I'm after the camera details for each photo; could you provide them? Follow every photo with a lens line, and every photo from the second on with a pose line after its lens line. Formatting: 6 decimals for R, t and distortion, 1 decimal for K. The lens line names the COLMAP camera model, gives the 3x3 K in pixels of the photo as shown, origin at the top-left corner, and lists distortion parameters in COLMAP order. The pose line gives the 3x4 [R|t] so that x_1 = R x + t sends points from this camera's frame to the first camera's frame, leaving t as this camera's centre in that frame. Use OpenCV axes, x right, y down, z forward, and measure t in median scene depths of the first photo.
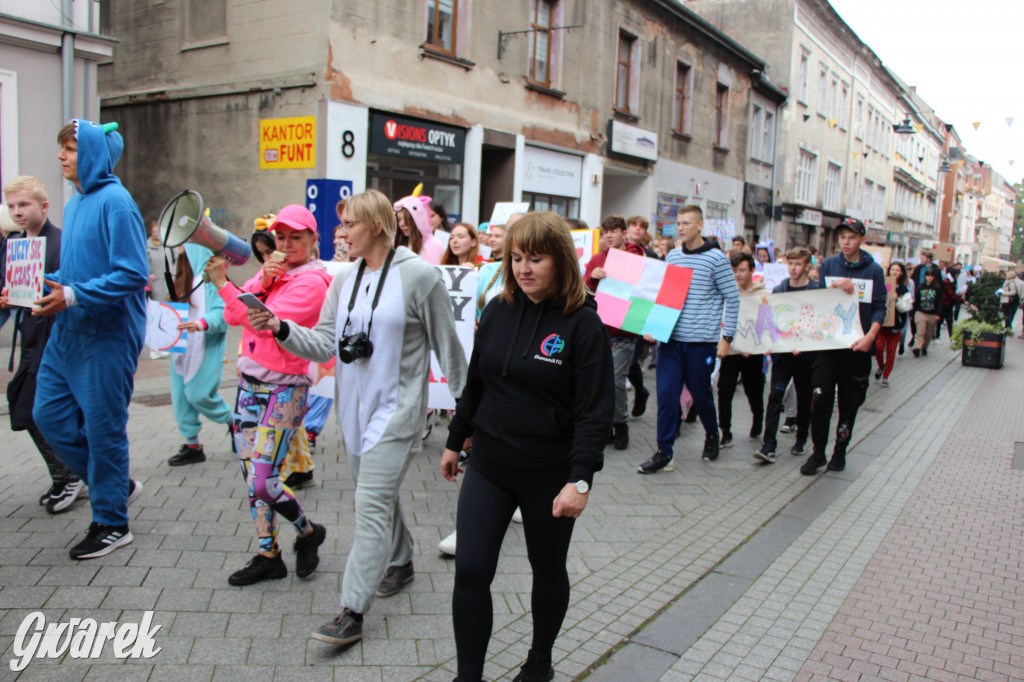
lens RADIAL K [[849.7, 0, 519.9], [0, 849.7, 336.8], [0, 0, 1]] dist [-0.180921, 0.162869]
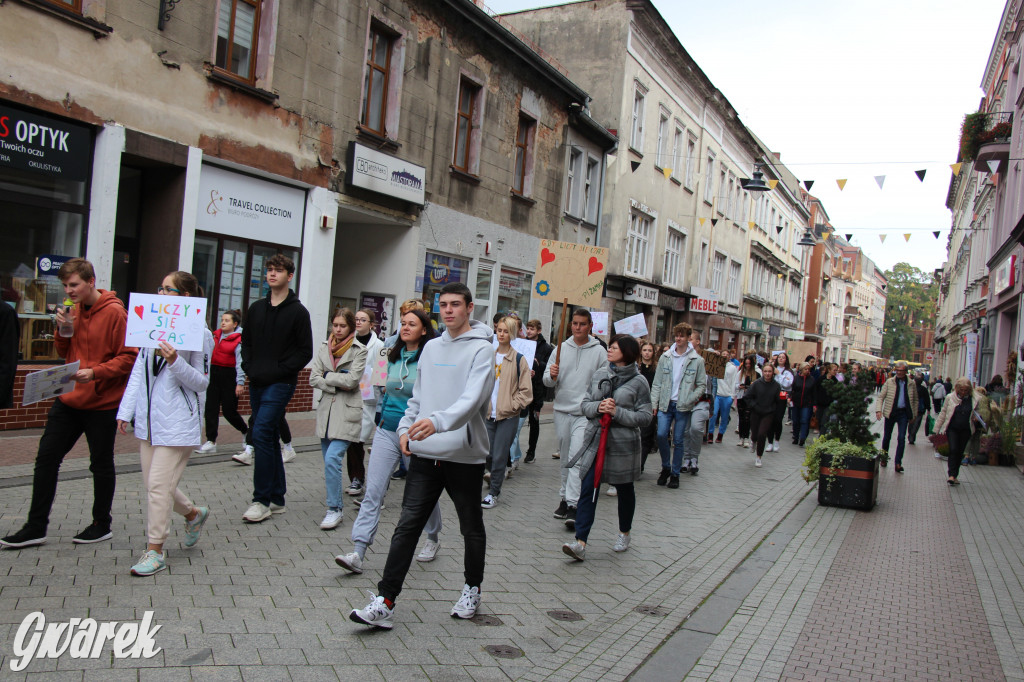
lens RADIAL K [[991.0, 0, 516.7], [0, 991.0, 342.9], [0, 0, 1]] dist [-0.080440, 0.000000]
pose [[0.982302, 0.036468, 0.183722, 0.103854], [-0.019766, 0.995569, -0.091936, -0.014127], [-0.186260, 0.086677, 0.978670, 0.174540]]
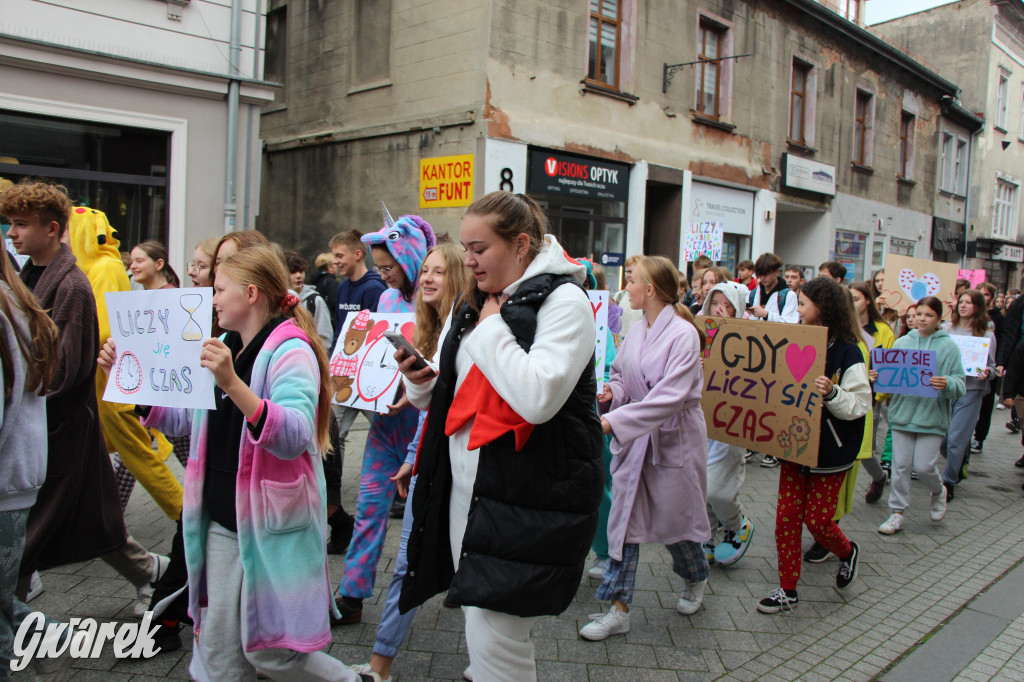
lens RADIAL K [[849.7, 0, 513.7], [0, 849.7, 340.5], [0, 0, 1]] dist [-0.180921, 0.162869]
pose [[0.977246, 0.010866, -0.211832, 0.010286], [-0.019687, 0.999023, -0.039575, -0.003486], [0.211195, 0.042845, 0.976504, 0.027695]]
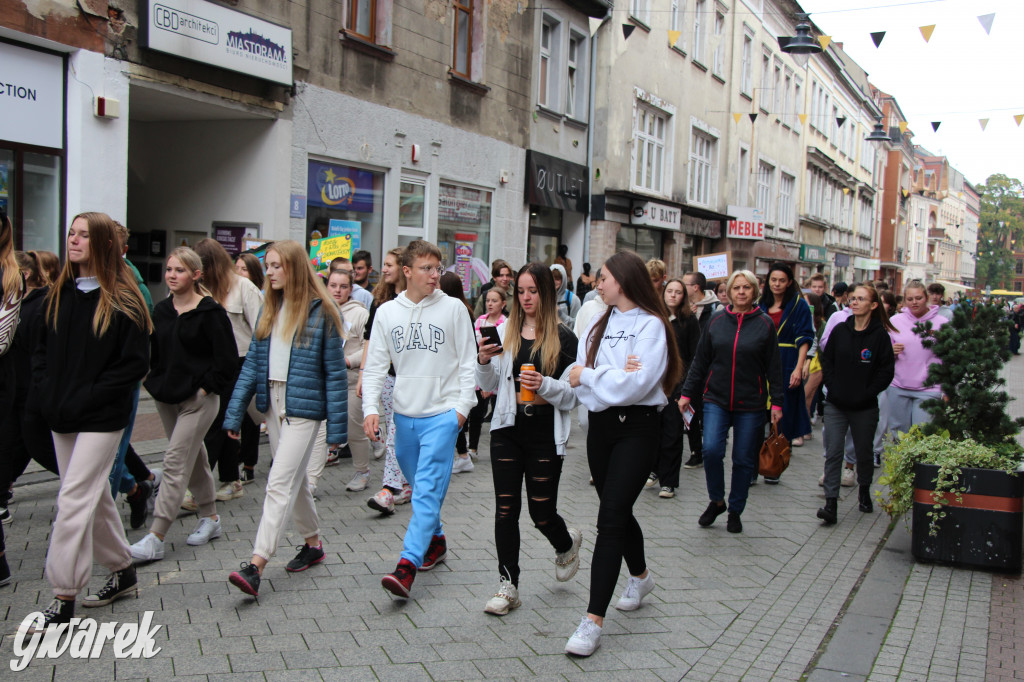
lens RADIAL K [[1119.4, 0, 516.5], [0, 1119.4, 335.2], [0, 0, 1]] dist [-0.009881, 0.000000]
pose [[0.988105, -0.016490, 0.152897, 0.223697], [0.025046, 0.998216, -0.054200, -0.030601], [-0.151731, 0.057385, 0.986755, 0.405523]]
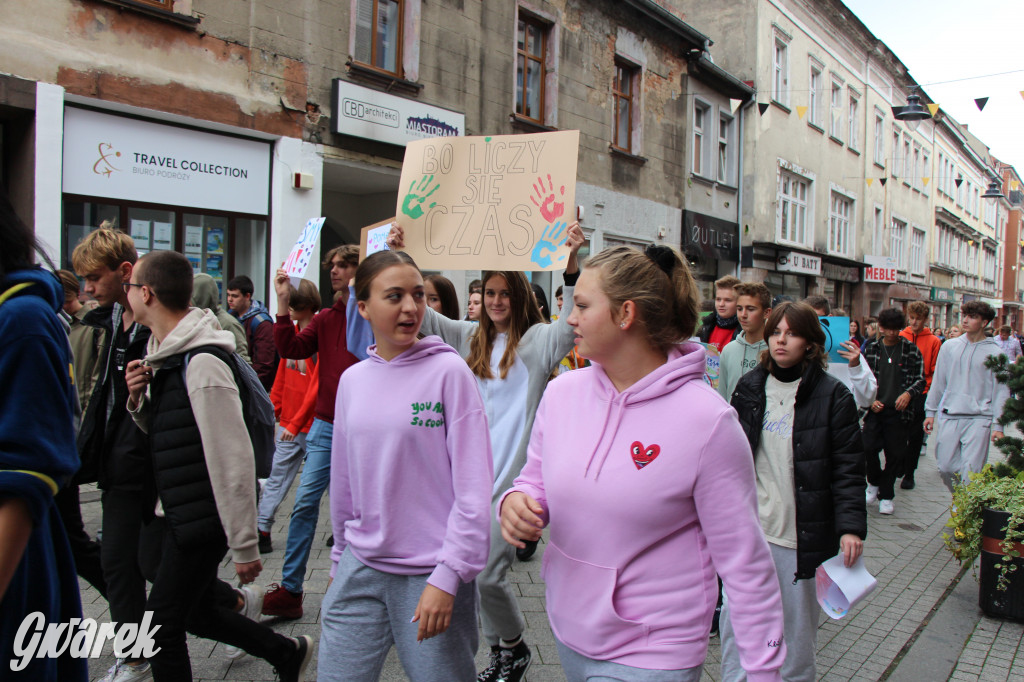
lens RADIAL K [[846.9, 0, 517.3], [0, 846.9, 344.0], [0, 0, 1]] dist [-0.166435, 0.136976]
pose [[0.996999, -0.014858, -0.075974, 0.286525], [0.008909, 0.996910, -0.078044, -0.037010], [0.076899, 0.077133, 0.994051, 0.490598]]
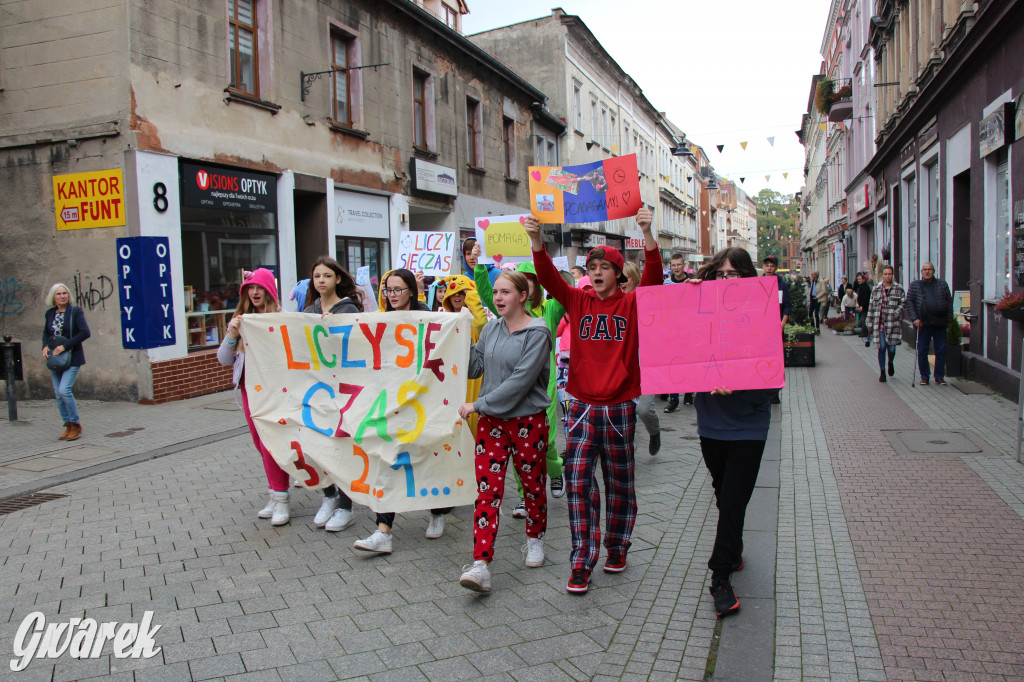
lens RADIAL K [[849.7, 0, 519.5], [0, 849.7, 345.5], [0, 0, 1]] dist [-0.180921, 0.162869]
pose [[0.960629, -0.098616, 0.259744, -0.052424], [0.107731, 0.993957, -0.021056, -0.004731], [-0.256098, 0.048210, 0.965448, 0.022498]]
